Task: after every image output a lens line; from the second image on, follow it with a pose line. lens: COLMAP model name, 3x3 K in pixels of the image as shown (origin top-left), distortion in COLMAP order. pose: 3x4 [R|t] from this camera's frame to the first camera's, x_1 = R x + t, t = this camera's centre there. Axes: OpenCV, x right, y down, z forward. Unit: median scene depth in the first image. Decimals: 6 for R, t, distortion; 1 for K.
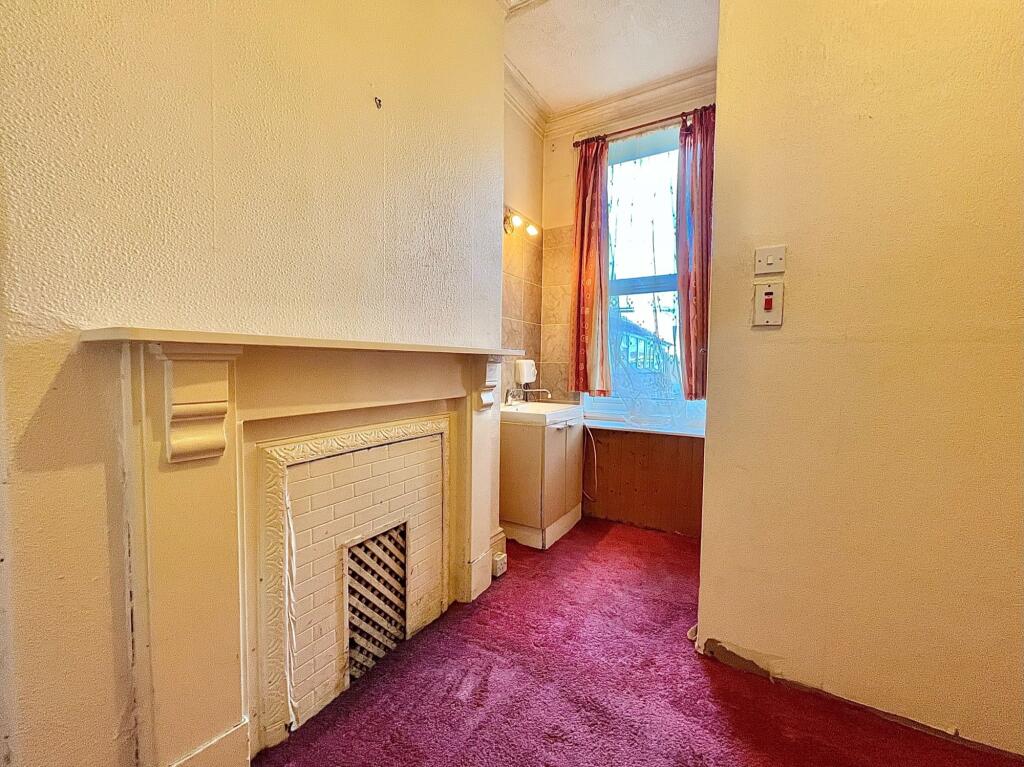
lens RADIAL K [[416.4, 0, 509.8], [0, 416.4, 383.8], [0, 0, 1]] dist [-0.000647, -0.000287]
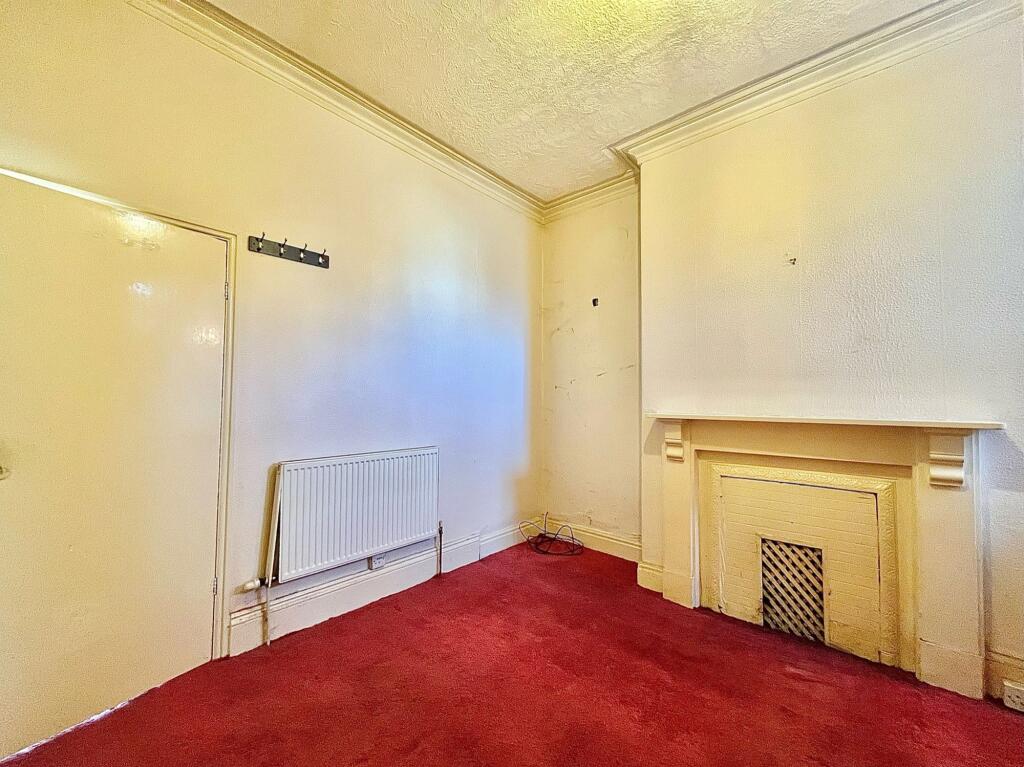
lens RADIAL K [[416.4, 0, 509.6], [0, 416.4, 383.1], [0, 0, 1]] dist [-0.000647, -0.000287]
pose [[-0.182008, -0.054040, -0.981811, 1.322184], [-0.059451, 0.997267, -0.043869, -0.084321], [0.981498, 0.050385, -0.184724, 0.254316]]
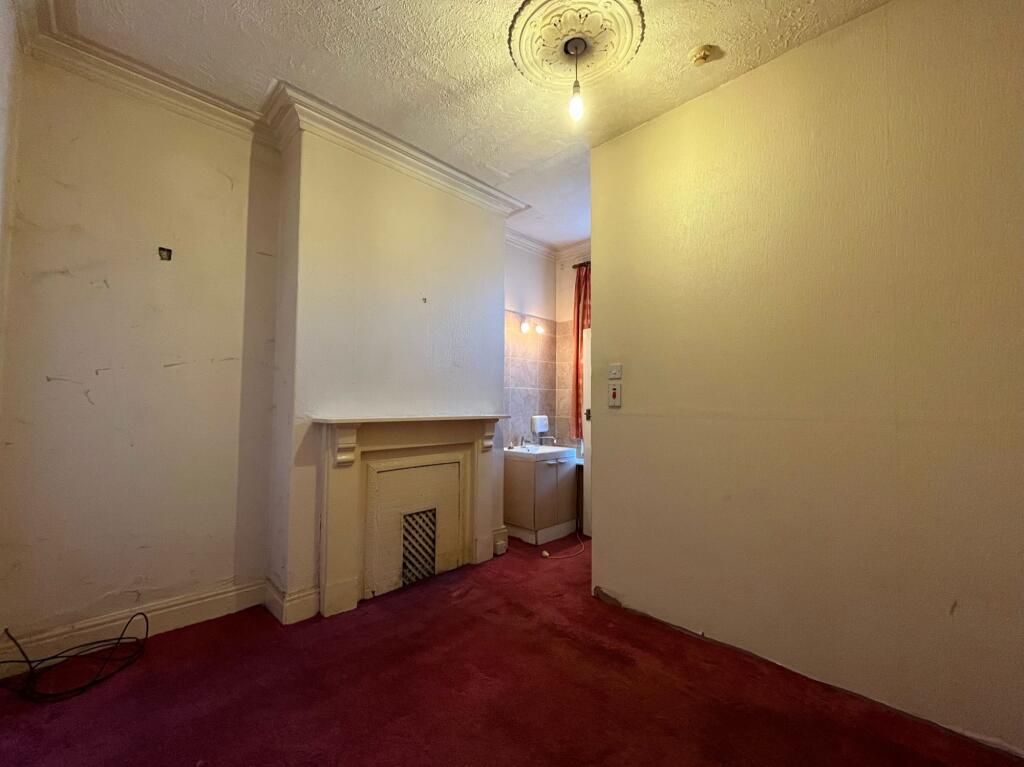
lens RADIAL K [[416.4, 0, 509.7], [0, 416.4, 383.1], [0, 0, 1]] dist [-0.000647, -0.000287]
pose [[0.971832, -0.018084, -0.234981, 0.558435], [-0.005994, 0.994832, -0.101354, -0.048126], [0.235600, 0.099908, 0.966701, -0.846192]]
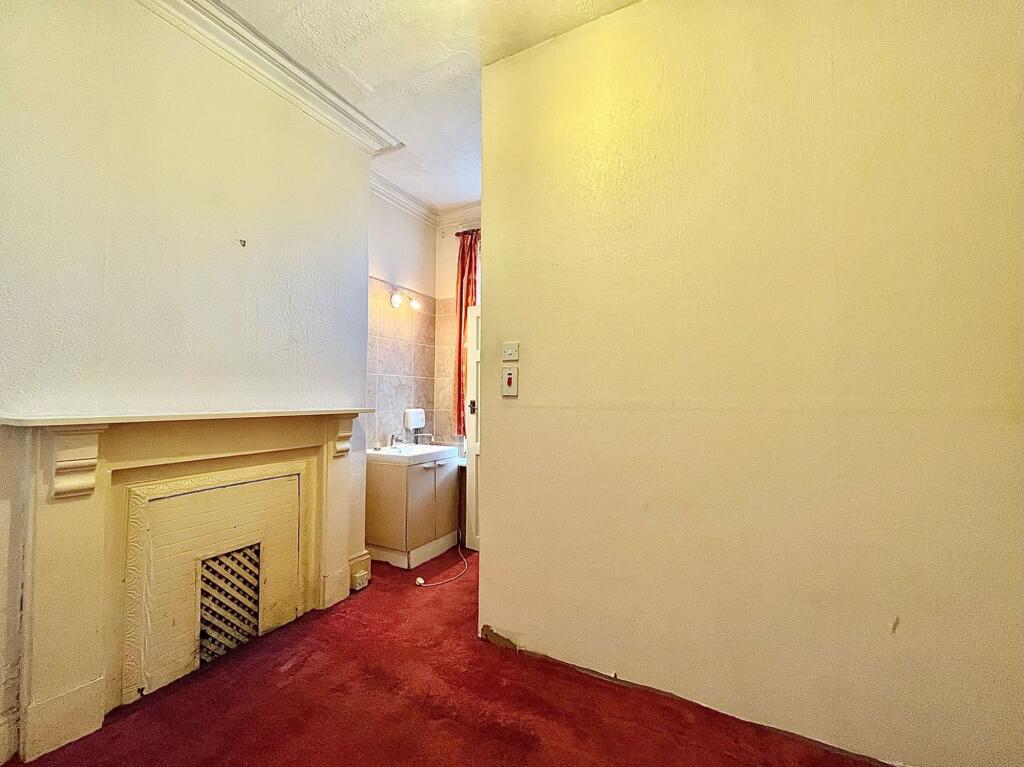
lens RADIAL K [[416.4, 0, 509.3], [0, 416.4, 384.2], [0, 0, 1]] dist [-0.000647, -0.000287]
pose [[0.998714, -0.007551, 0.050139, 0.504685], [0.011619, 0.996618, -0.081350, -0.057507], [-0.049356, 0.081828, 0.995424, -0.420558]]
